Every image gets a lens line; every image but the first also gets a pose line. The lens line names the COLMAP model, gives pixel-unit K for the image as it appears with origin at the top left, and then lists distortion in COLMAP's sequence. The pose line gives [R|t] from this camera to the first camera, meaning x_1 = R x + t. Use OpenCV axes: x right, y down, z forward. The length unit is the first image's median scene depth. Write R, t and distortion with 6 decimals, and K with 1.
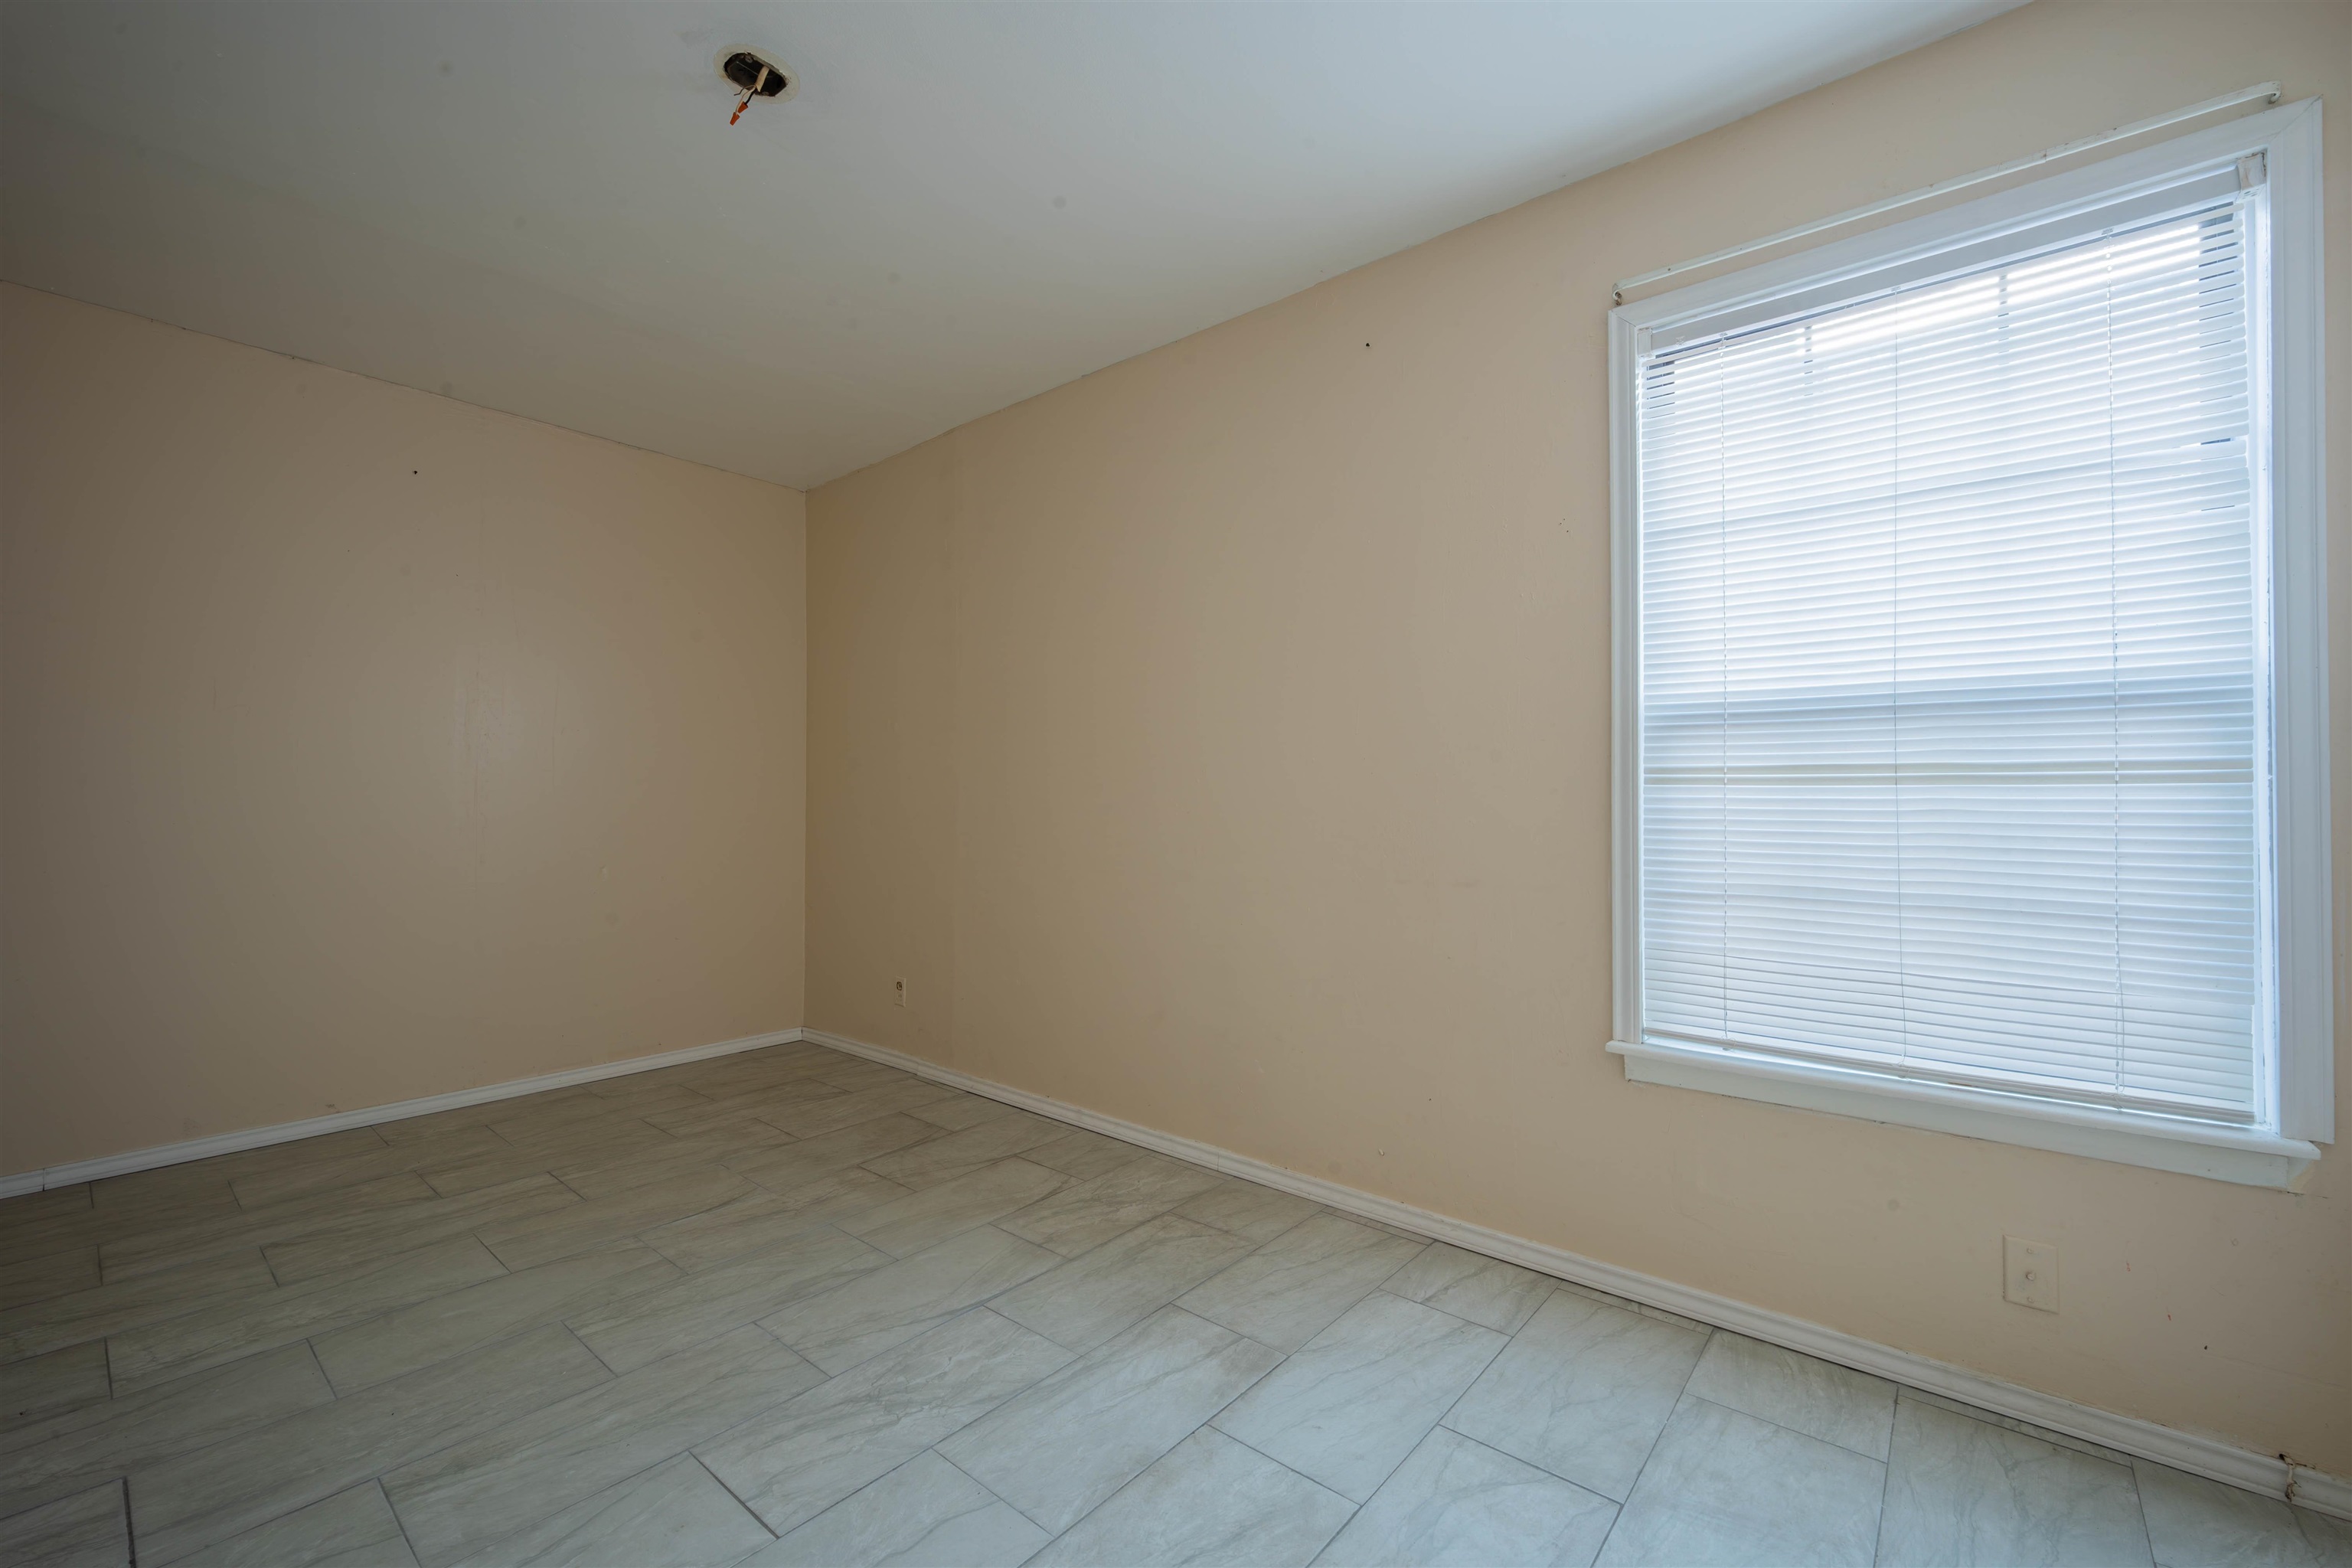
lens RADIAL K [[971.4, 0, 1182.3], [0, 971.4, 790.4], [0, 0, 1]] dist [-0.000552, -0.000727]
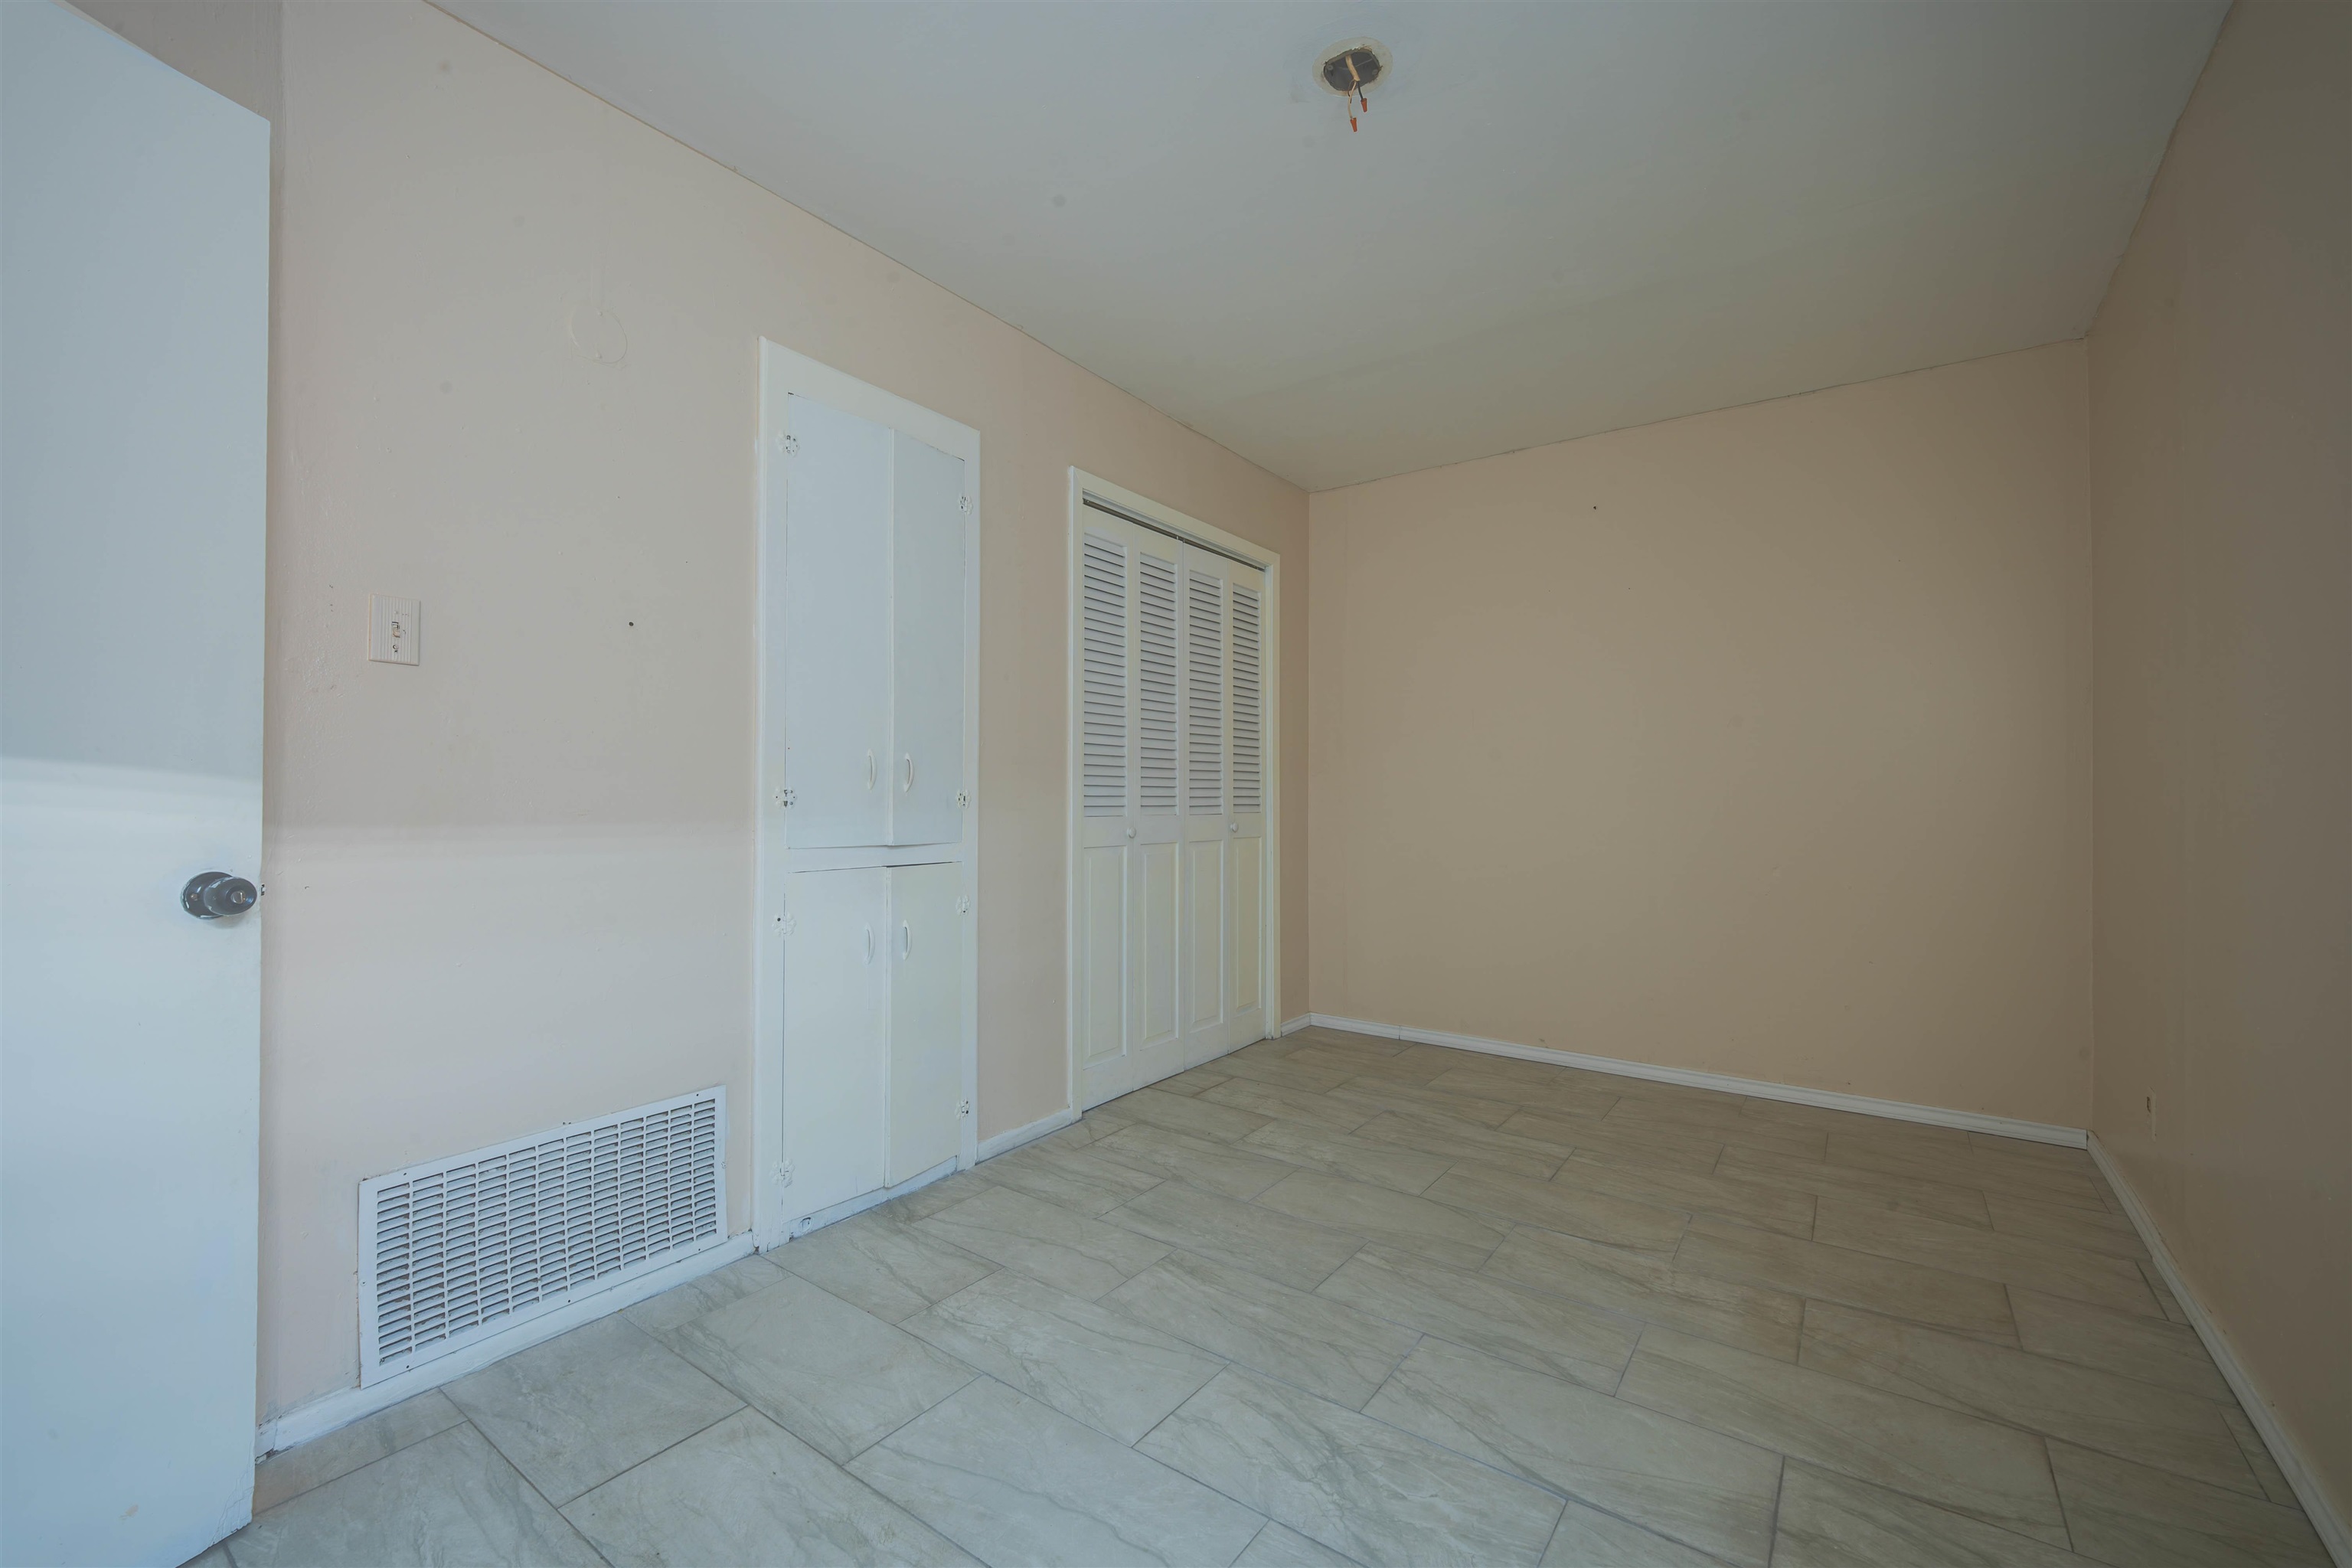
lens RADIAL K [[971.4, 0, 1182.3], [0, 971.4, 790.4], [0, 0, 1]] dist [-0.000552, -0.000727]
pose [[0.074843, -0.003048, -0.997191, 0.412280], [0.007898, 0.999966, -0.002463, 0.005848], [0.997164, -0.007692, 0.074865, 0.563817]]
